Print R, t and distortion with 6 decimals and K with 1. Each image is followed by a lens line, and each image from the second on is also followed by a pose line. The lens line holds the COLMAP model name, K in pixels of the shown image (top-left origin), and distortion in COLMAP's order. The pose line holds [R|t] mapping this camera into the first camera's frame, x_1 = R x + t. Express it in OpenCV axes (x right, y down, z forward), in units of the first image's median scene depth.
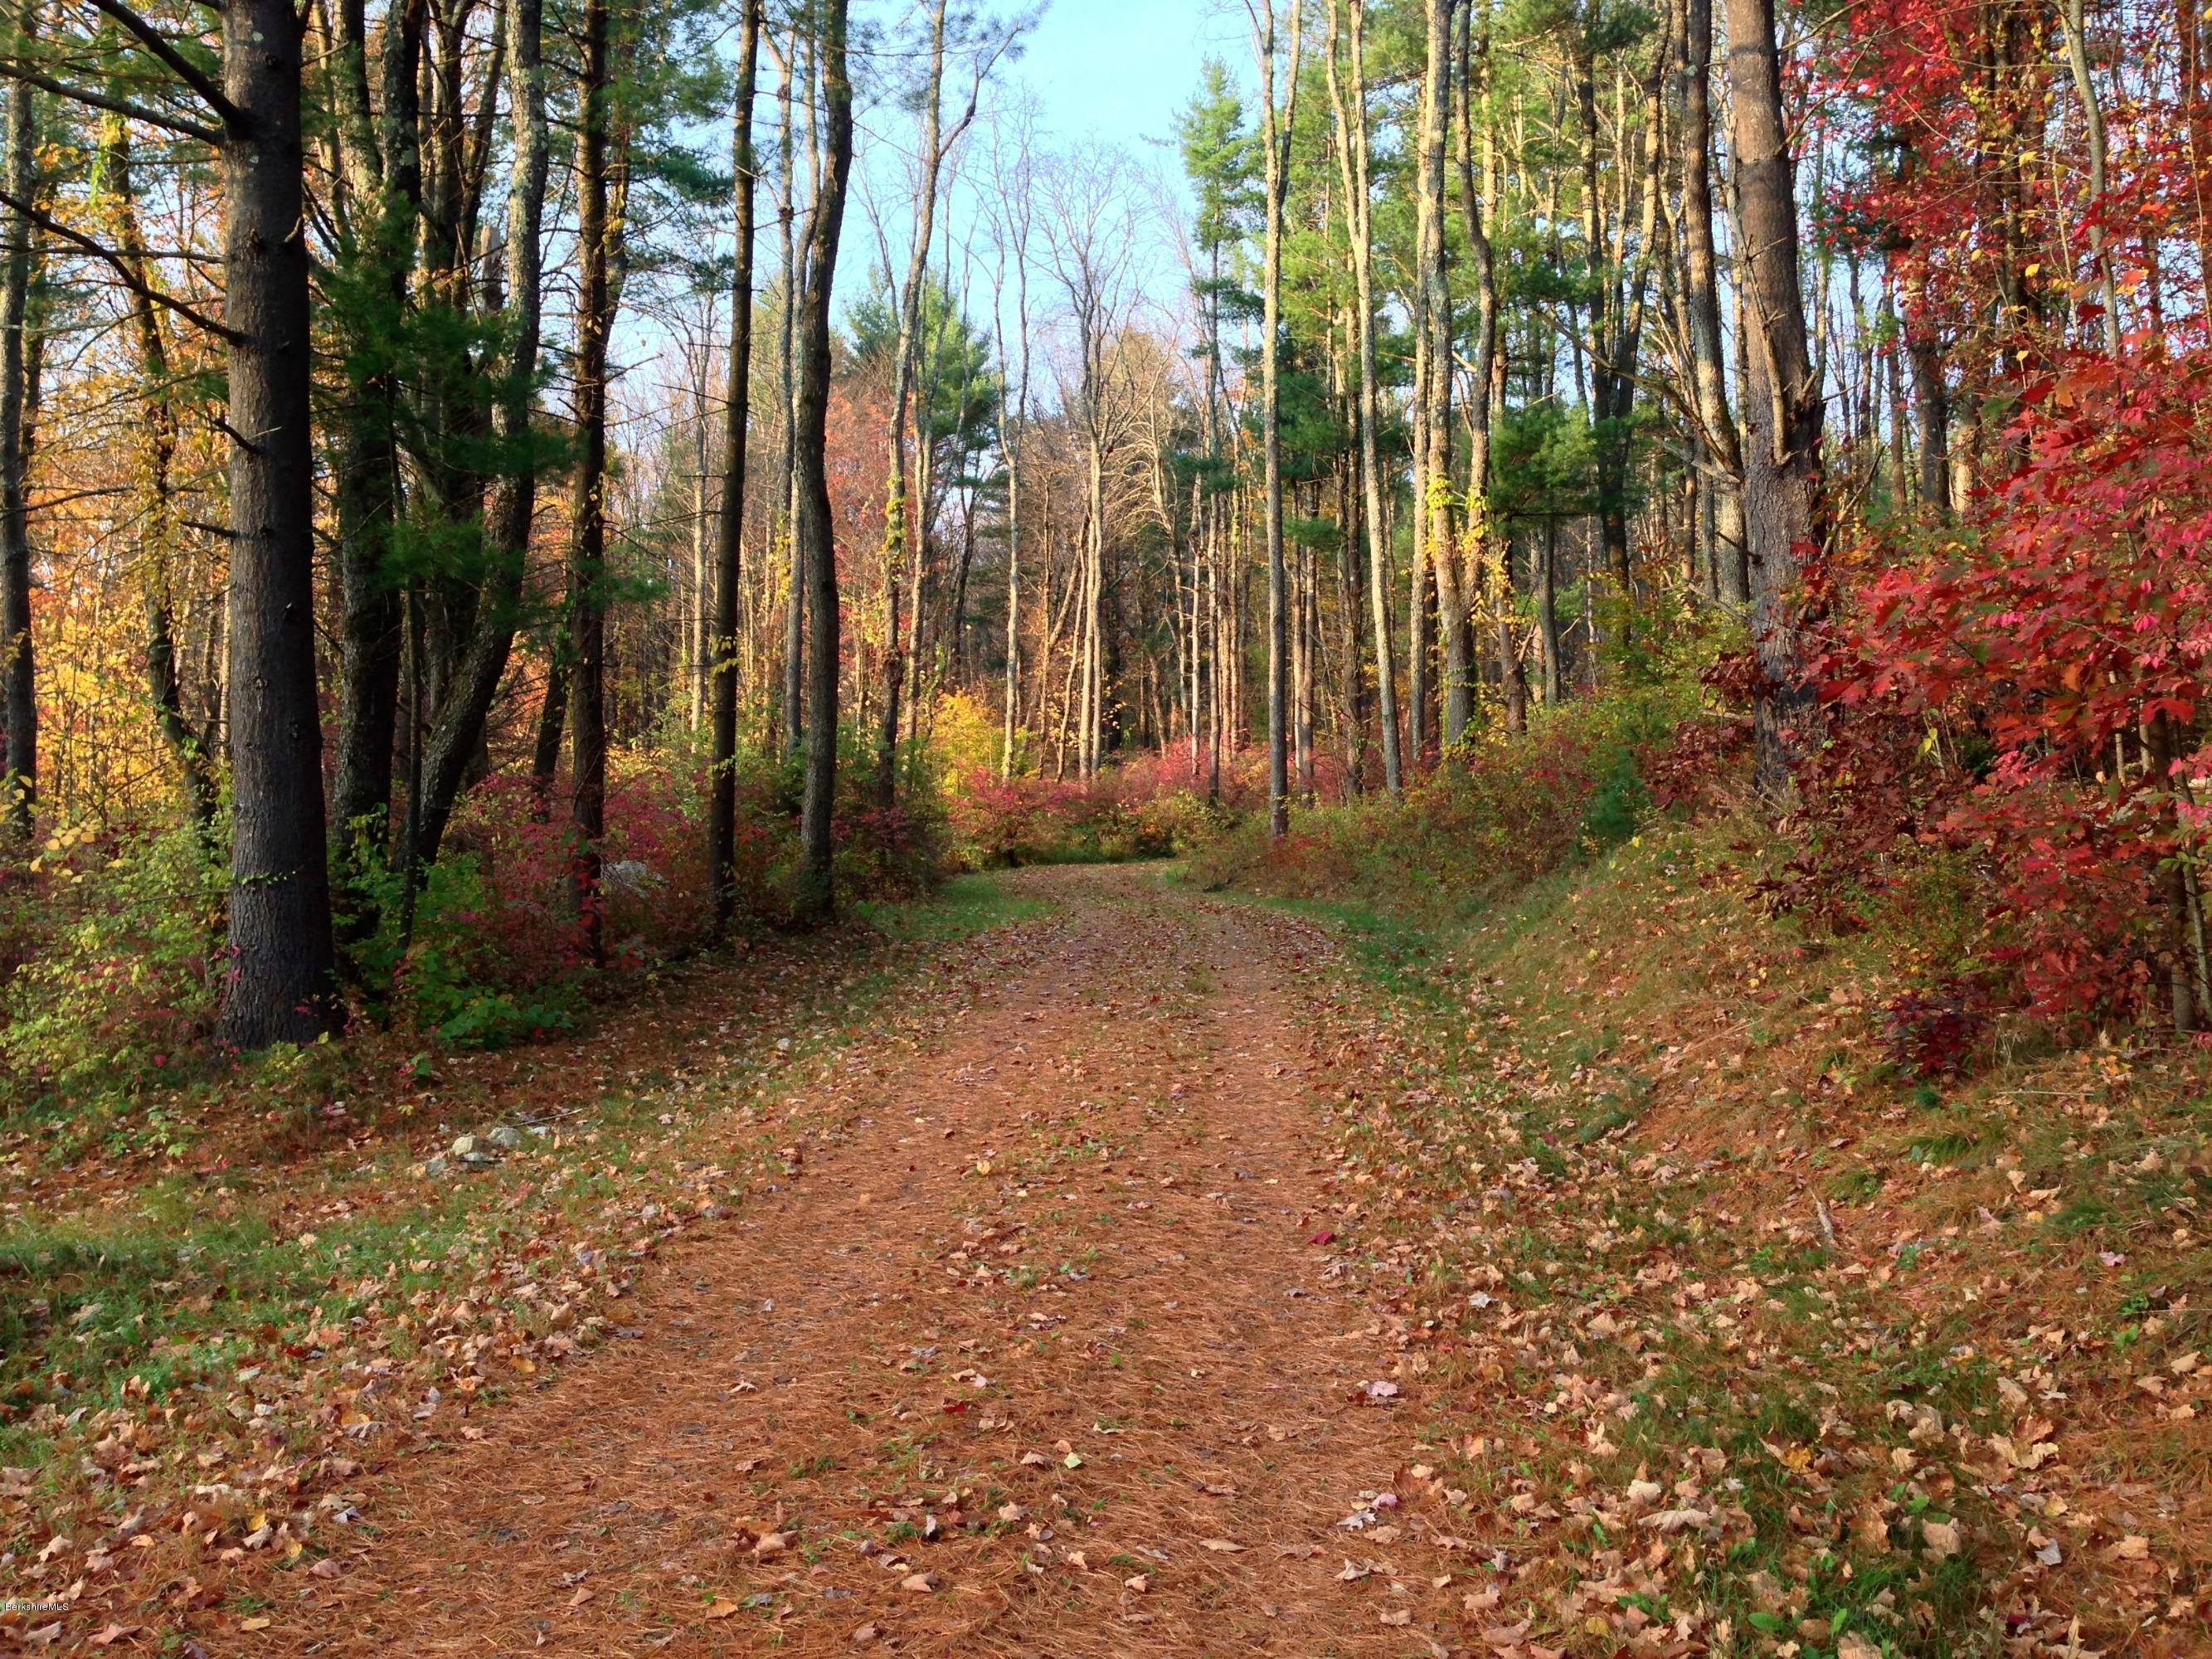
lens RADIAL K [[1958.4, 0, 1153.7], [0, 1958.4, 817.1], [0, 0, 1]] dist [0.114012, -0.180635]
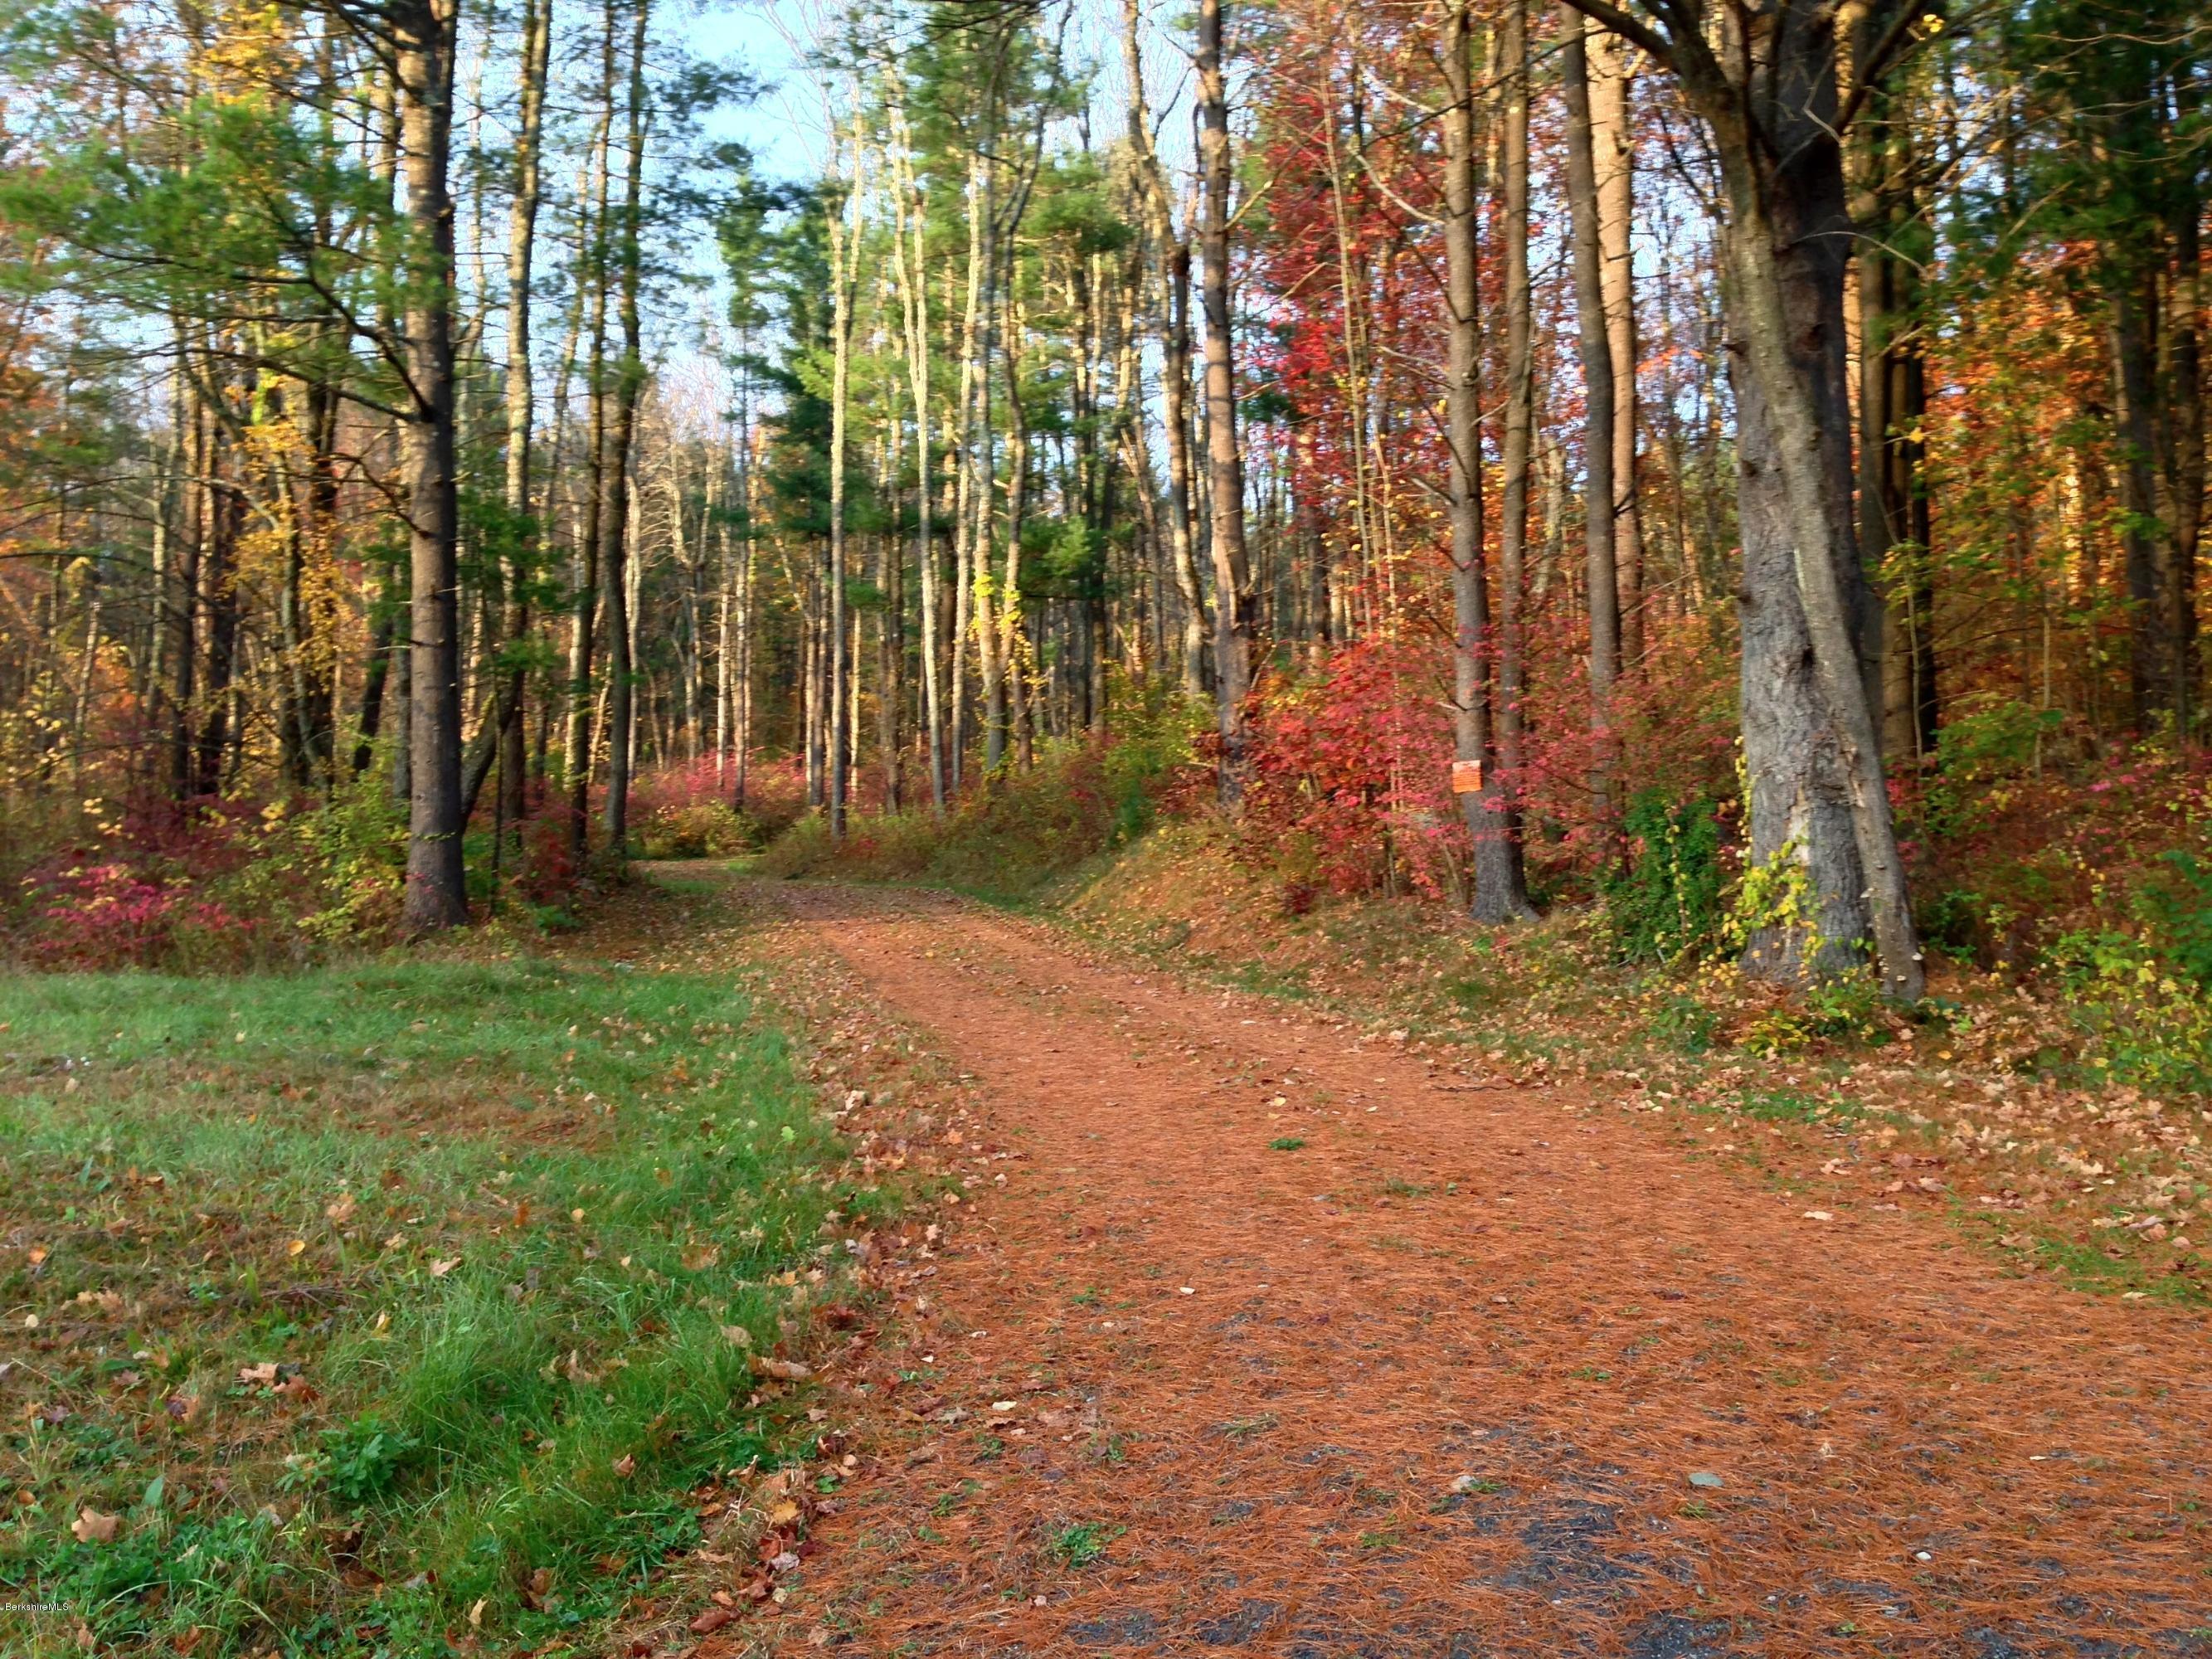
lens RADIAL K [[1958.4, 0, 1110.6], [0, 1958.4, 827.5], [0, 0, 1]] dist [0.114012, -0.180635]
pose [[0.964618, 0.019351, 0.262942, -0.123672], [-0.018686, 0.999813, -0.005028, 0.007958], [-0.262990, -0.000064, 0.964799, -0.333440]]
